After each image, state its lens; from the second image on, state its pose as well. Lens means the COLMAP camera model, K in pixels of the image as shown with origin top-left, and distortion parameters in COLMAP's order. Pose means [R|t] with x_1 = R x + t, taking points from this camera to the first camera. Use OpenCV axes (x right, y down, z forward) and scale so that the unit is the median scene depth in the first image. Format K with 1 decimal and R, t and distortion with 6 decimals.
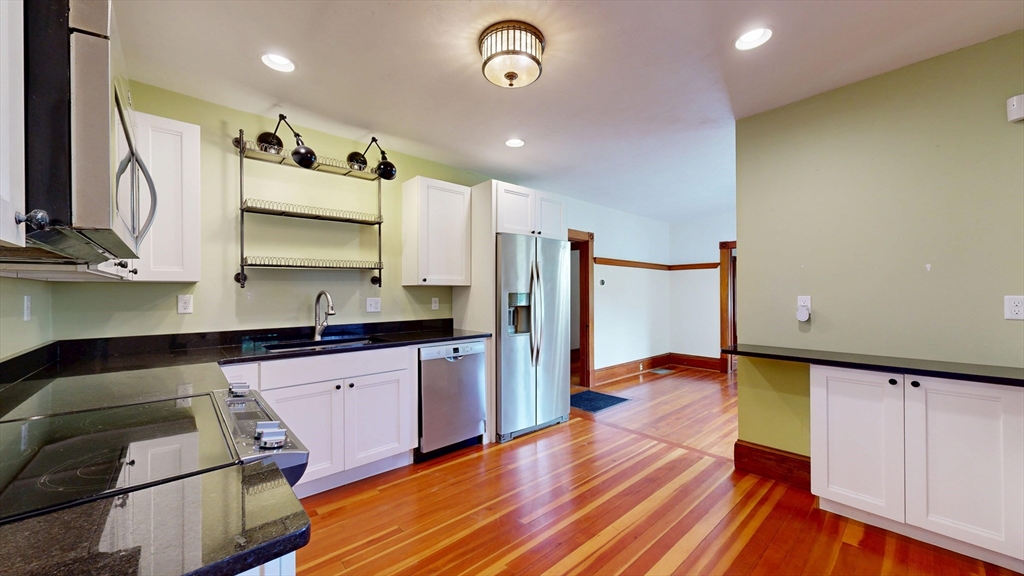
lens RADIAL K [[376.5, 0, 512.0], [0, 376.5, 288.0], [0, 0, 1]] dist [0.001060, -0.000163]
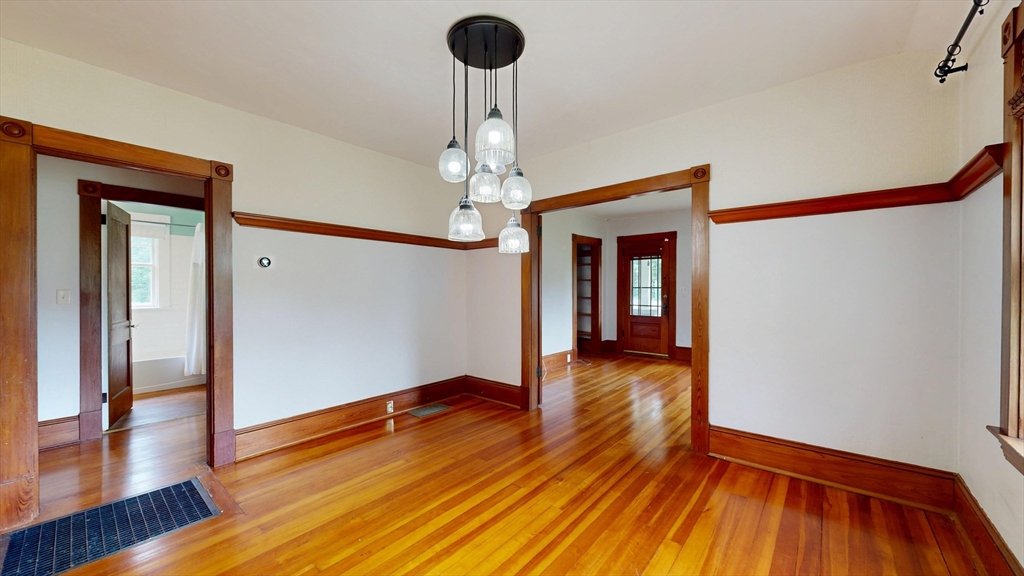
lens RADIAL K [[376.5, 0, 512.0], [0, 376.5, 288.0], [0, 0, 1]] dist [0.001060, -0.000163]
pose [[0.991048, -0.003411, 0.133460, 0.916621], [0.002134, 0.999951, 0.009706, 0.031082], [-0.133486, -0.009334, 0.991007, 0.762274]]
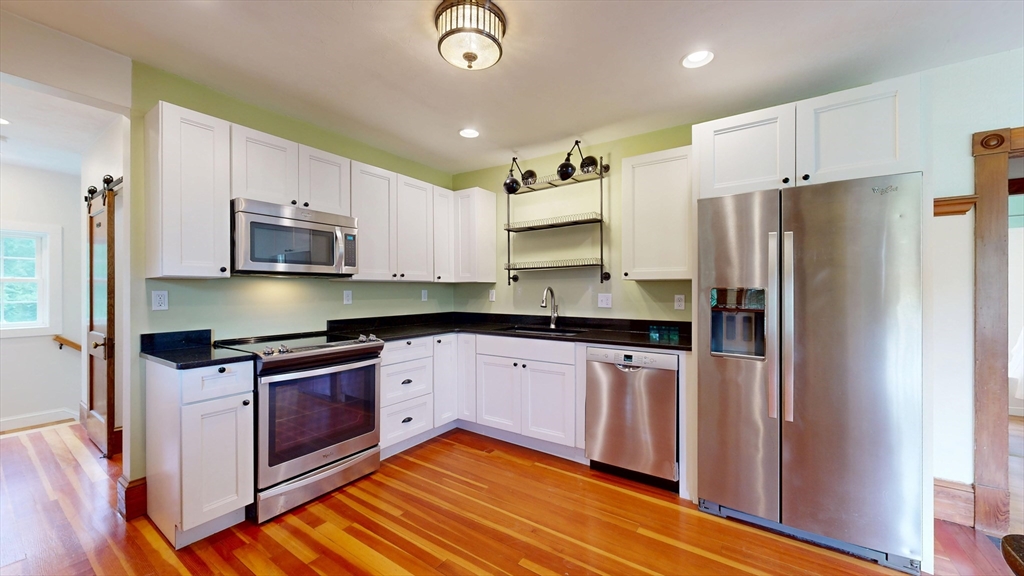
lens RADIAL K [[376.5, 0, 512.0], [0, 376.5, 288.0], [0, 0, 1]] dist [0.001060, -0.000163]
pose [[0.243174, -0.003504, -0.969976, 0.583354], [0.011983, 0.999928, -0.000608, 0.008927], [0.969909, -0.011476, 0.243198, 0.542342]]
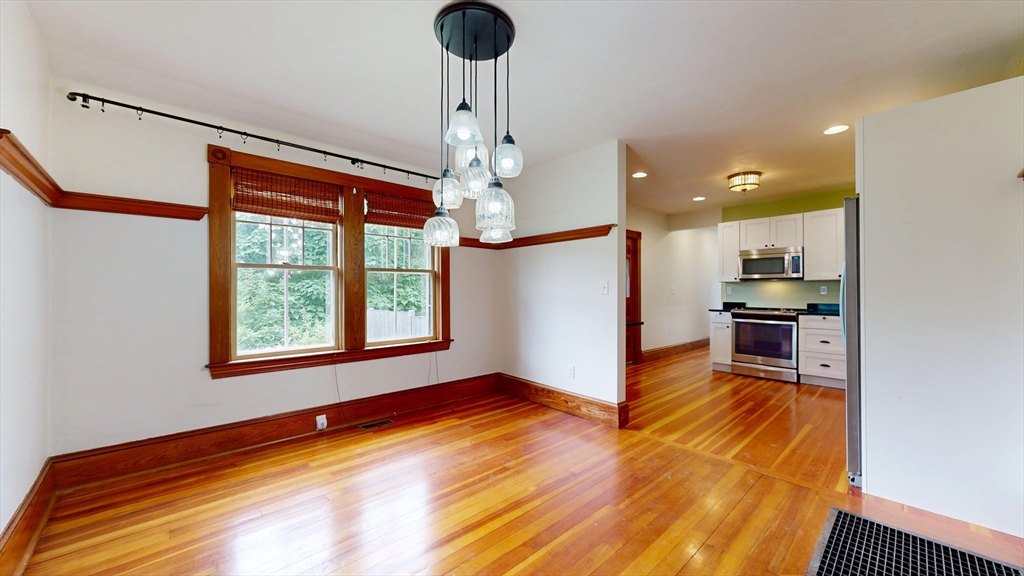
lens RADIAL K [[376.5, 0, 512.0], [0, 376.5, 288.0], [0, 0, 1]] dist [0.001060, -0.000163]
pose [[-0.999806, -0.001265, -0.019675, 0.911386], [-0.000902, 0.999829, -0.018449, 0.049551], [0.019695, -0.018427, -0.999636, 2.039322]]
